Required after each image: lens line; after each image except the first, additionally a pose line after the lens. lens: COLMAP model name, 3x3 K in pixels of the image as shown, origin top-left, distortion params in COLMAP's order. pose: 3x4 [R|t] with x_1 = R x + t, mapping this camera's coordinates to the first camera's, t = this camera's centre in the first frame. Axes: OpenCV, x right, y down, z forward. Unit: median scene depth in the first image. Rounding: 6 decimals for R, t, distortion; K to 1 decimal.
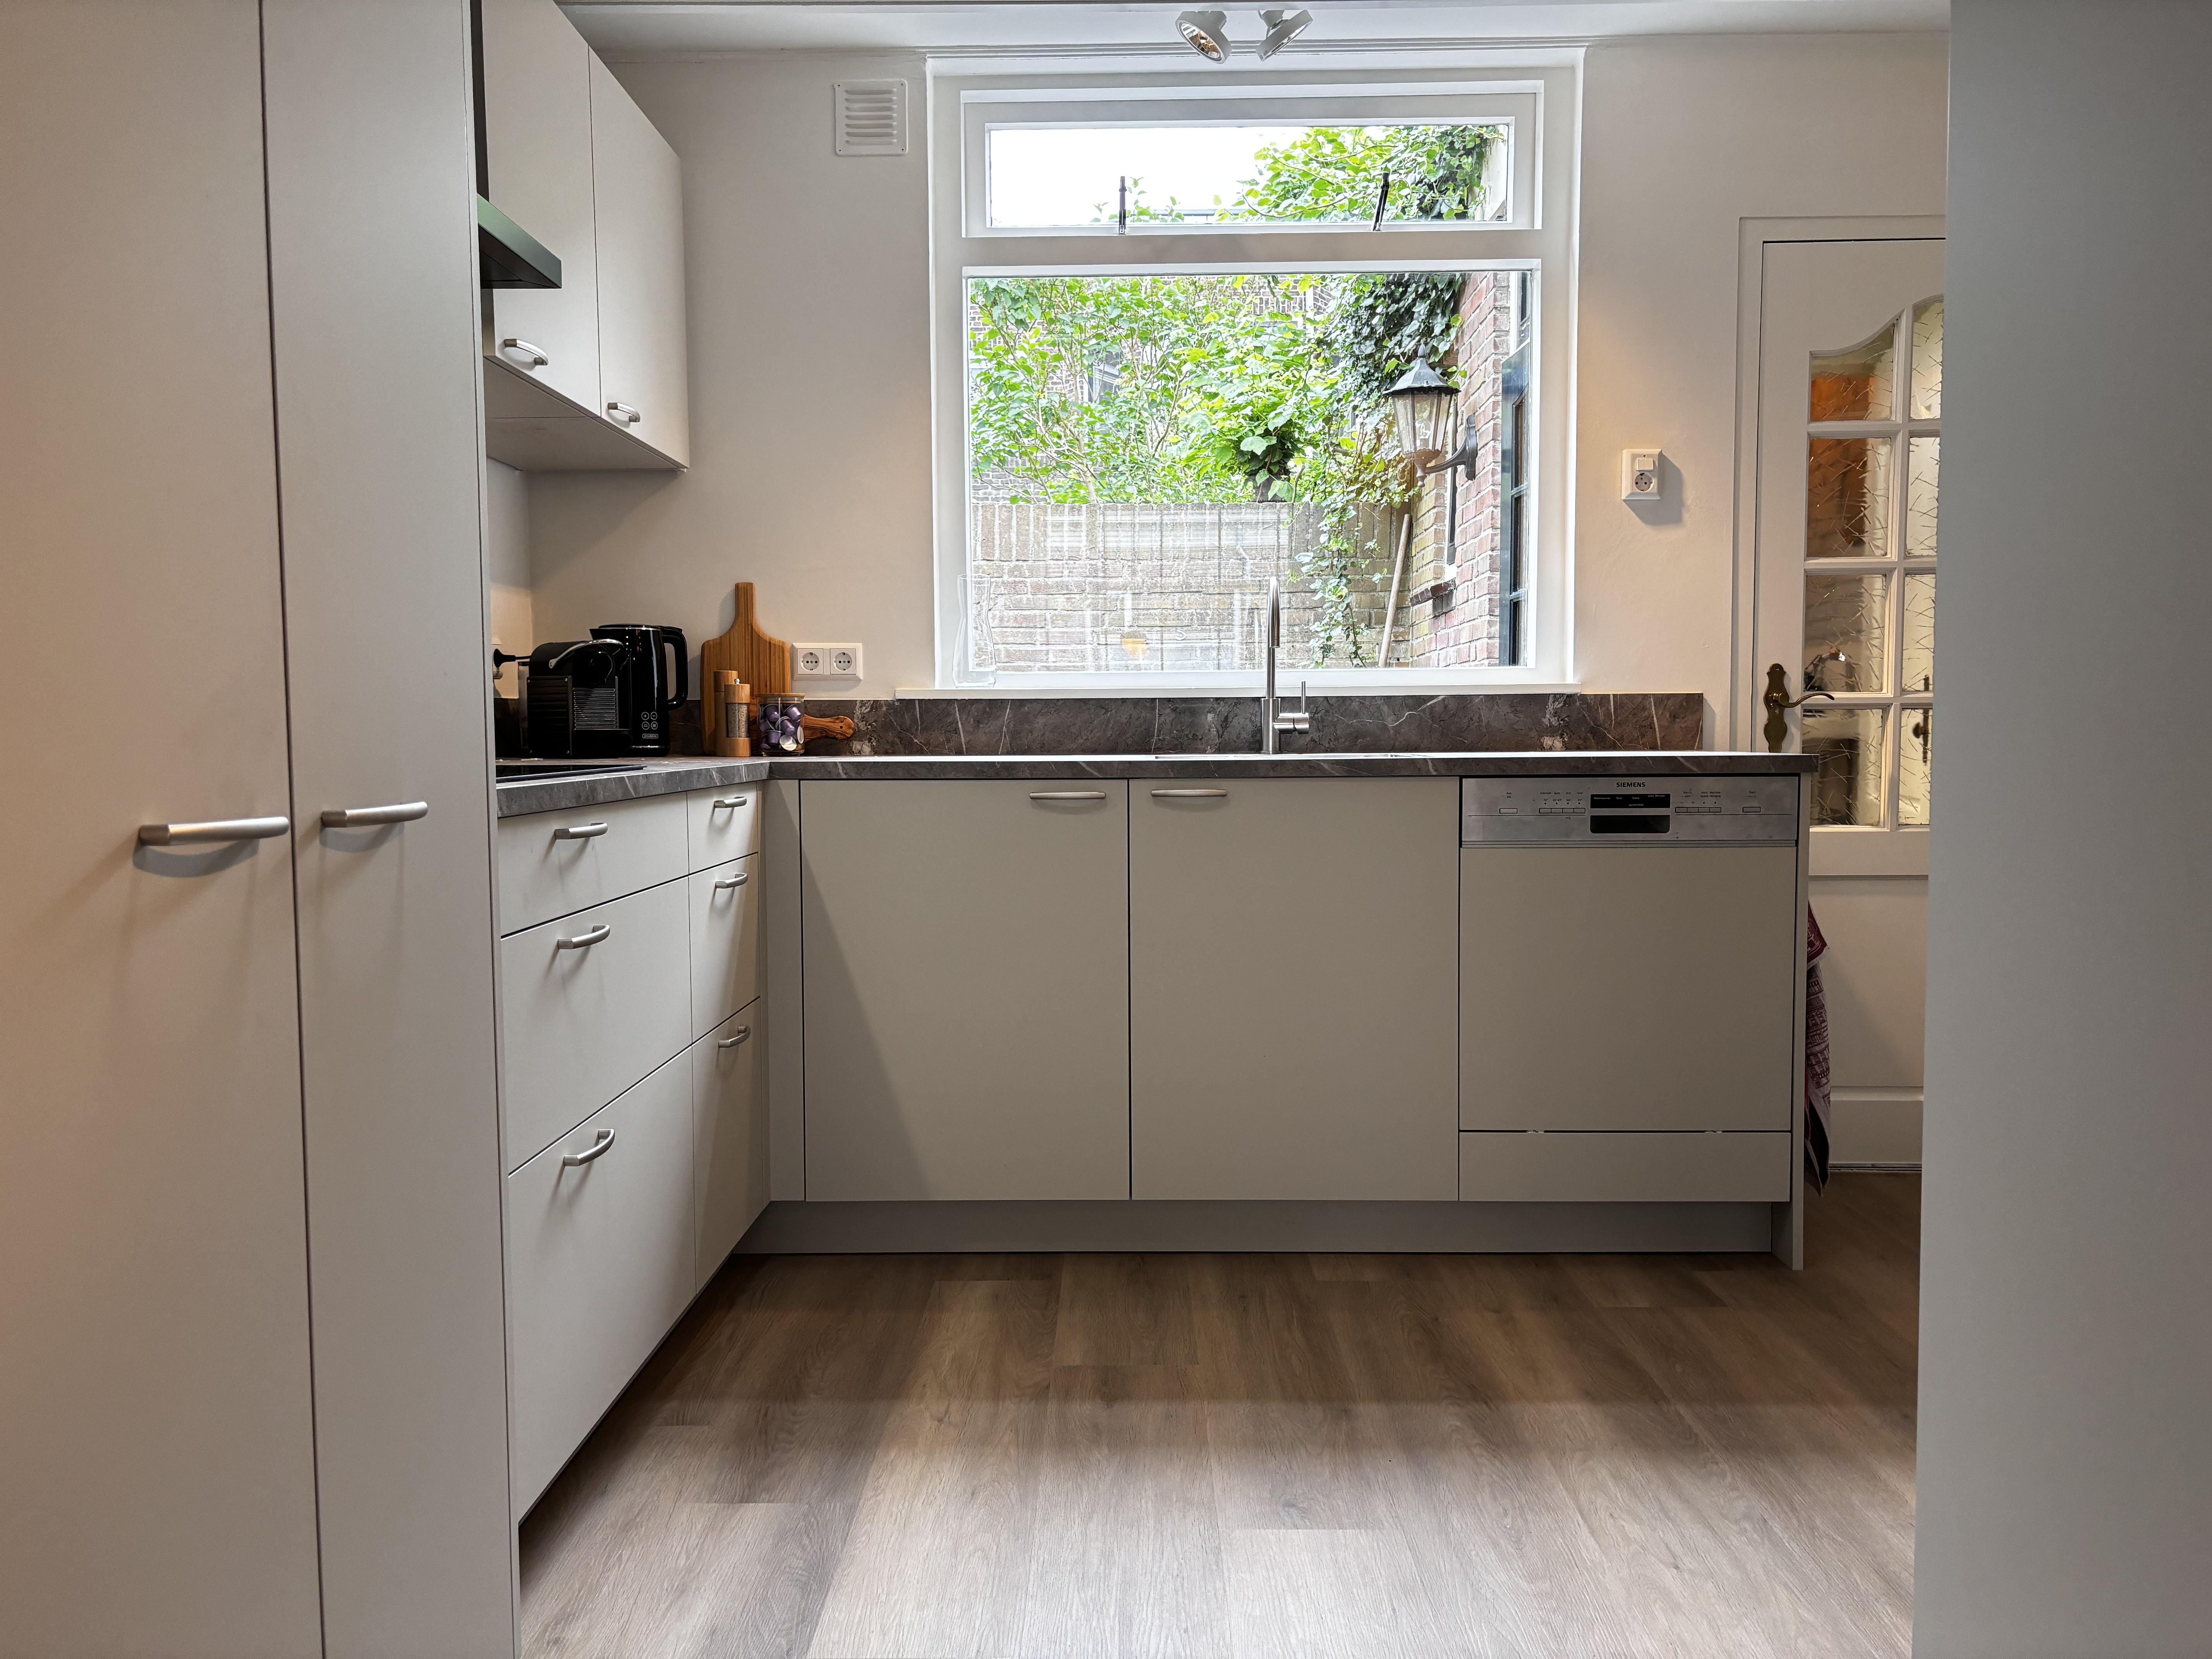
lens RADIAL K [[1680.7, 0, 1099.3], [0, 1680.7, 832.8], [0, 0, 1]] dist [0.042699, -0.065458]
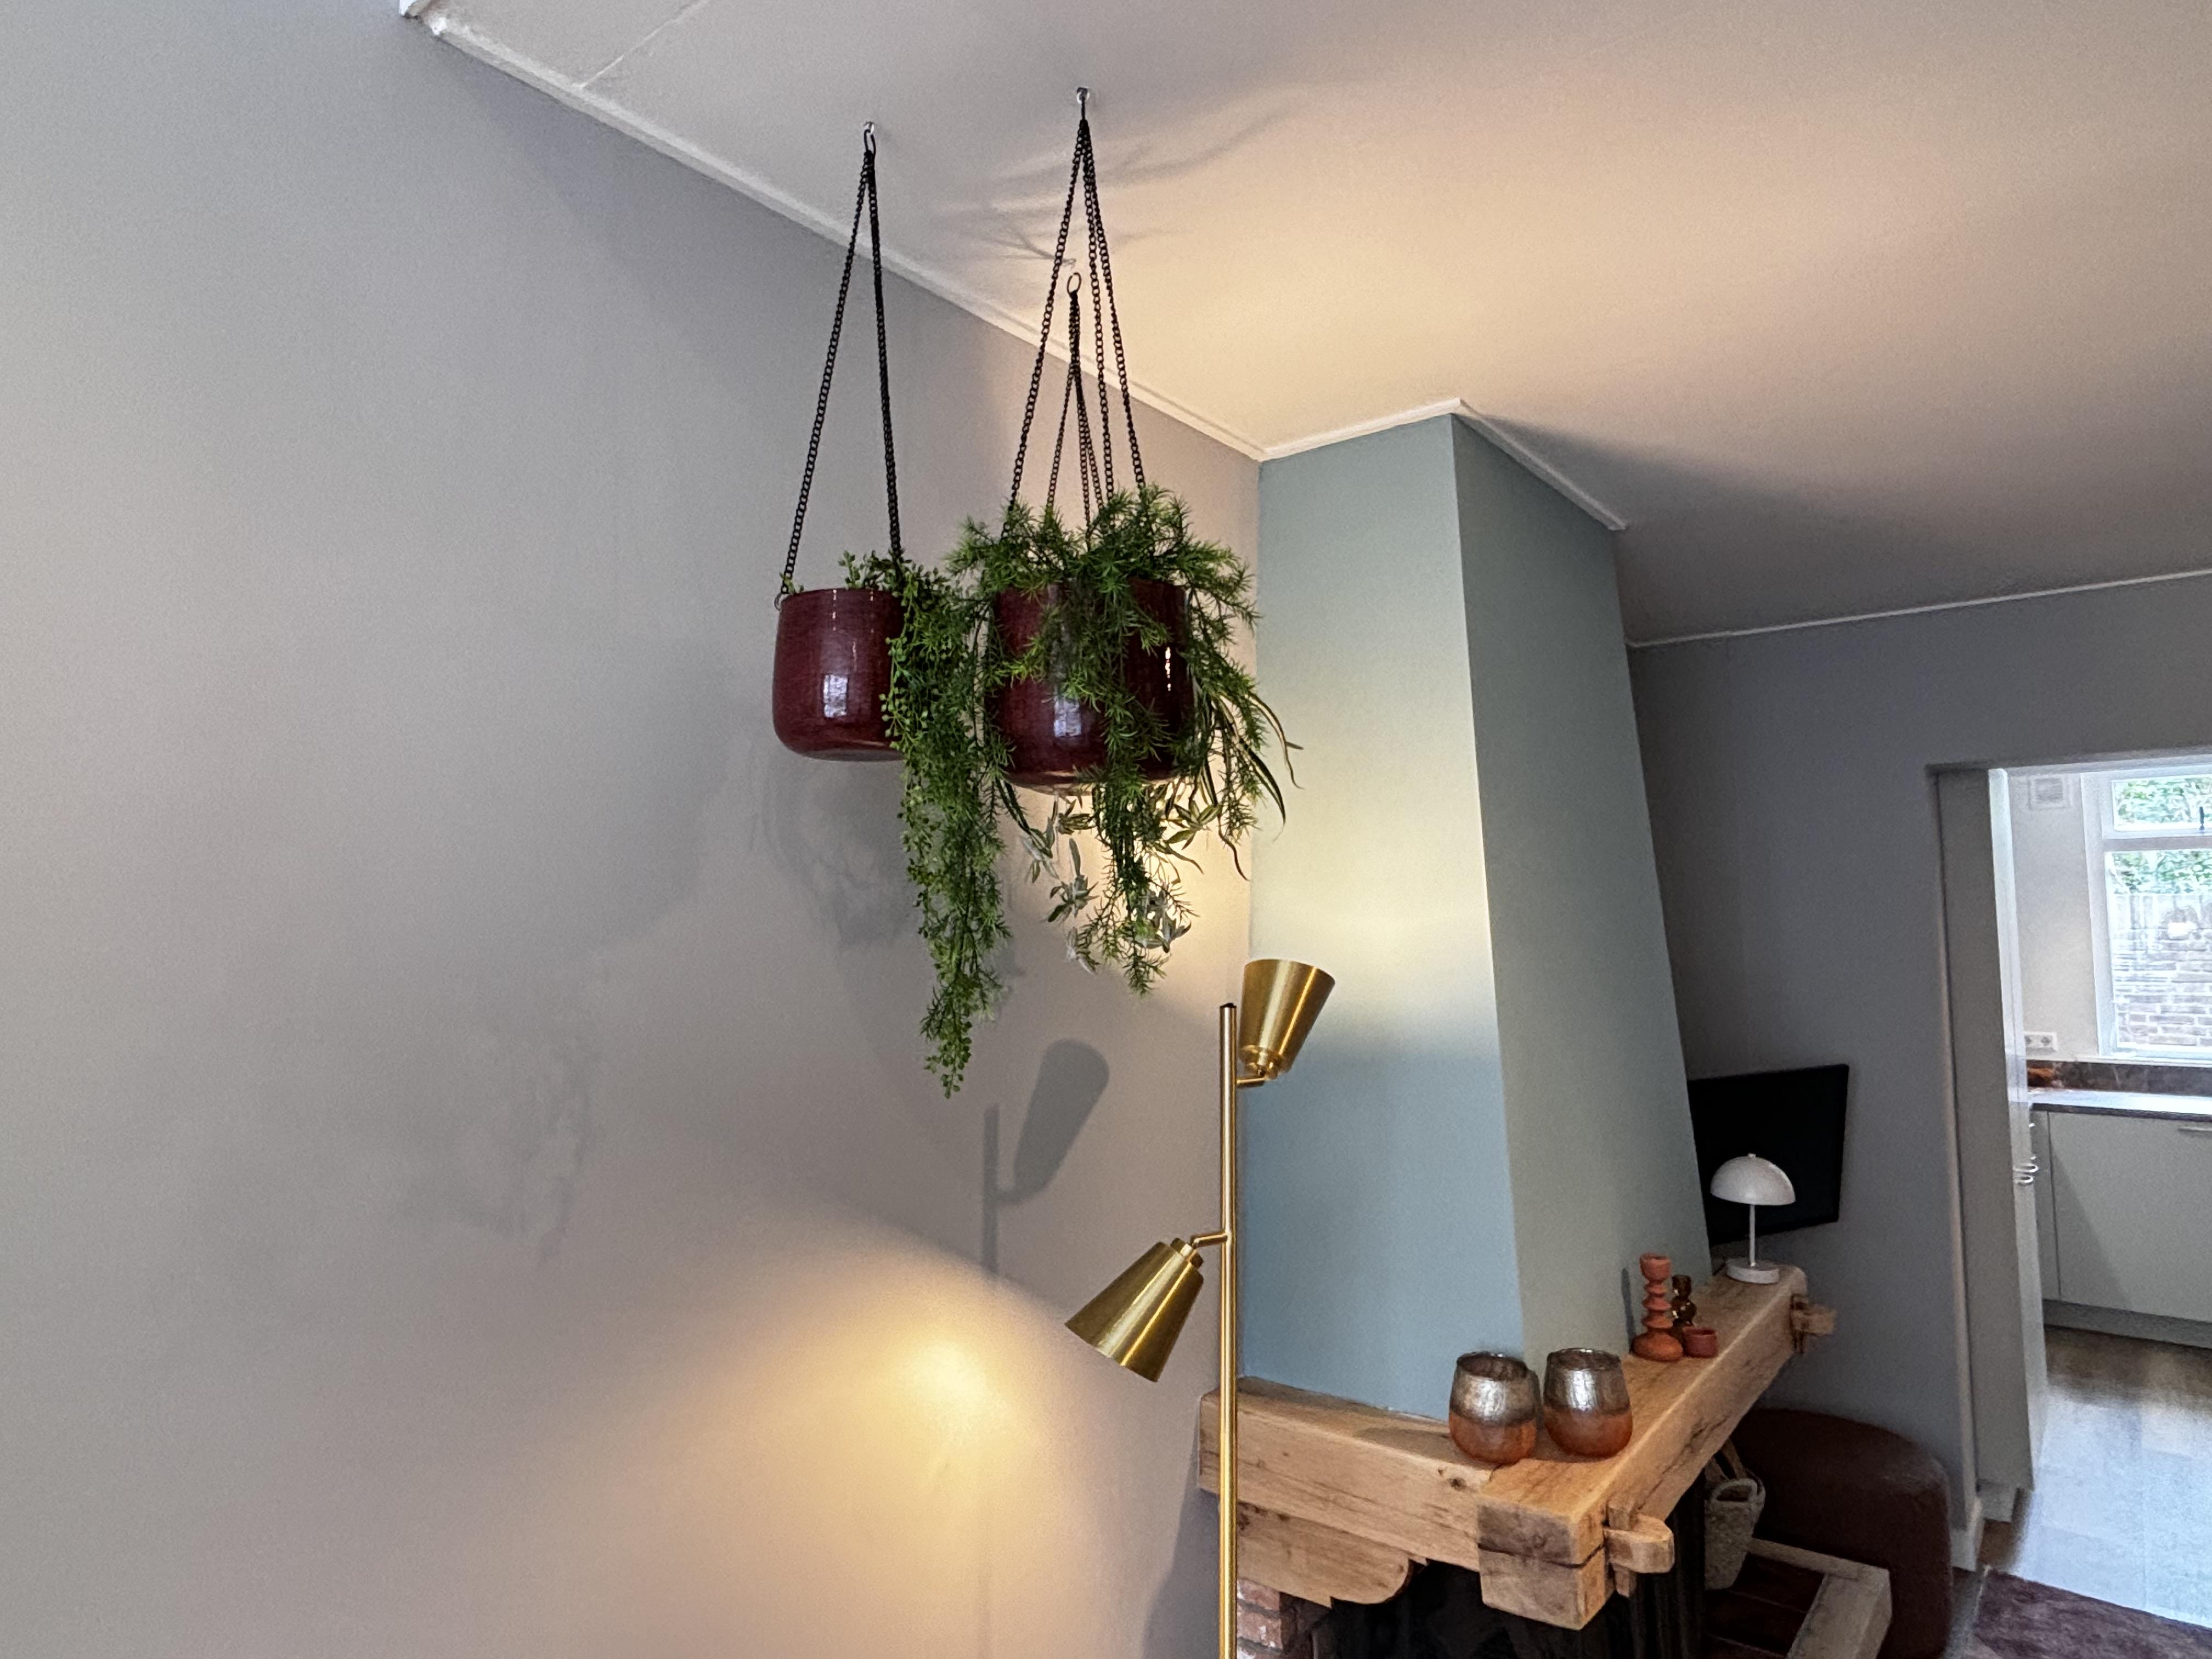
lens RADIAL K [[1306.0, 0, 1114.3], [0, 1306.0, 810.0], [0, 0, 1]] dist [-0.002382, -0.001318]
pose [[0.797754, -0.053965, -0.600564, -0.086520], [-0.031558, 0.990886, -0.130957, -0.139643], [0.602157, 0.123424, 0.788780, -1.032019]]
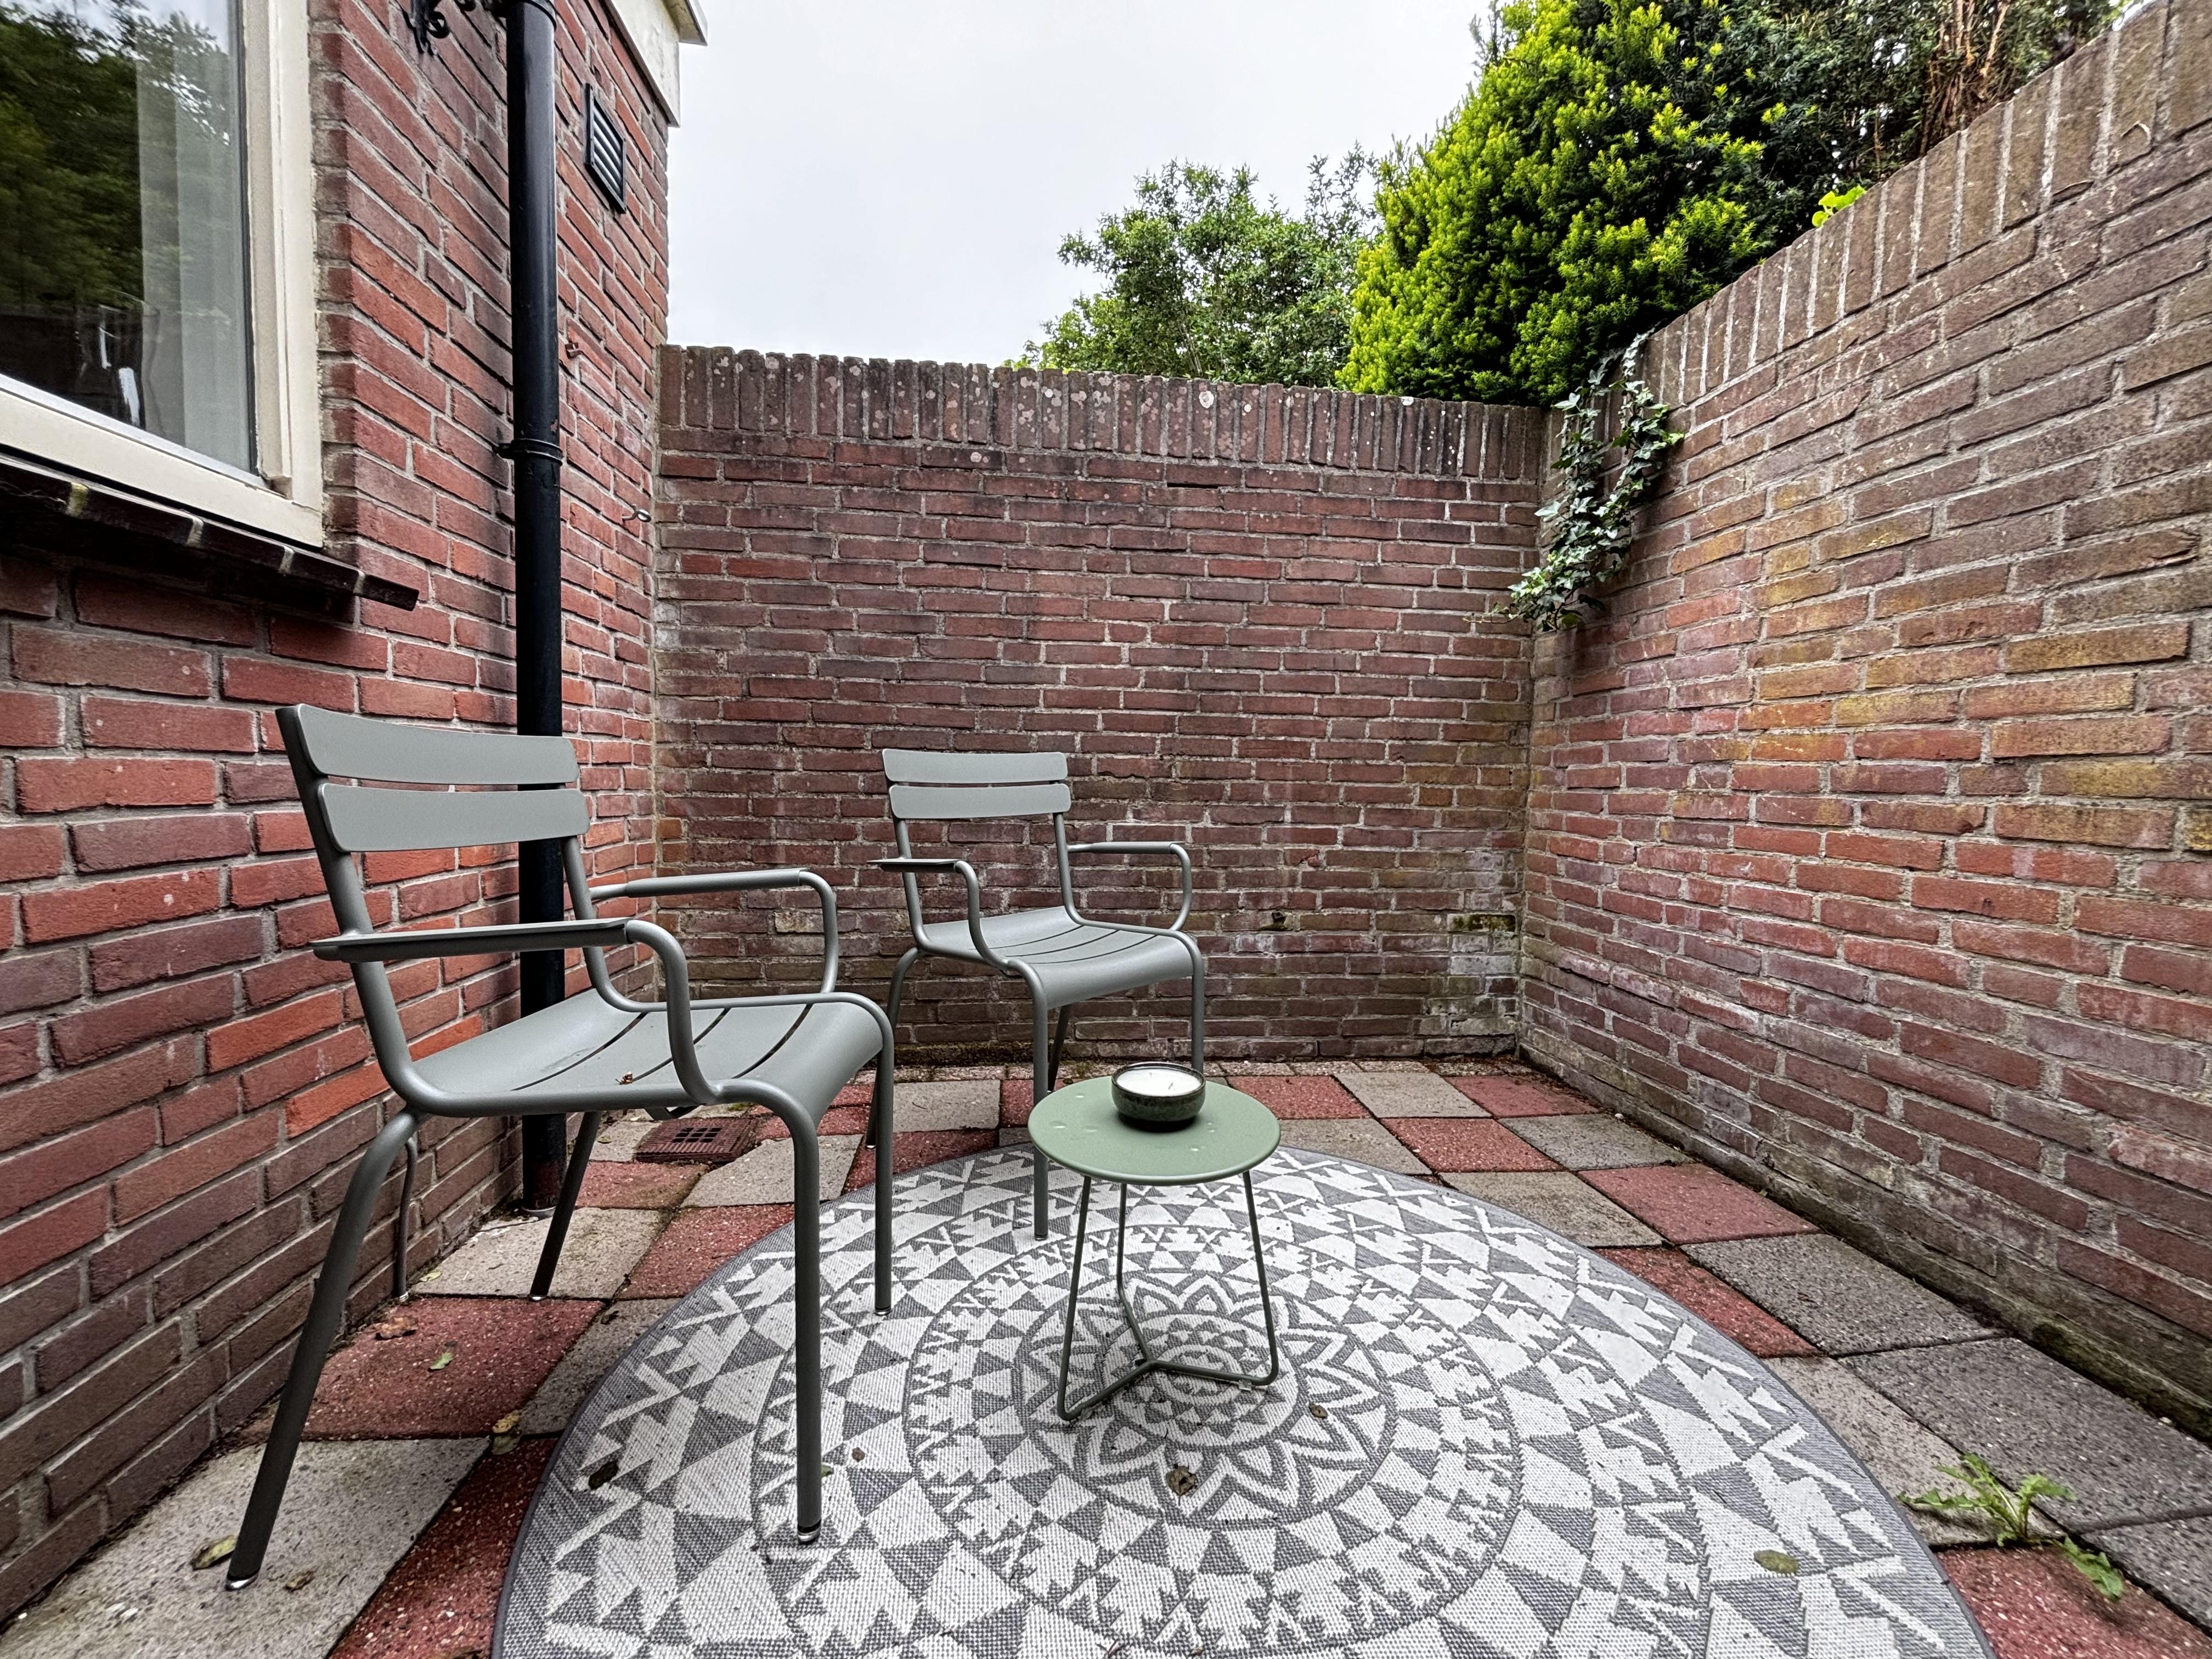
lens RADIAL K [[894.0, 0, 1101.5], [0, 894.0, 822.8], [0, 0, 1]] dist [0.000921, 0.000401]
pose [[0.135082, 0.059318, -0.989057, 0.289613], [-0.085457, 0.995184, 0.048015, -0.017464], [0.987142, 0.078036, 0.139500, 1.321984]]
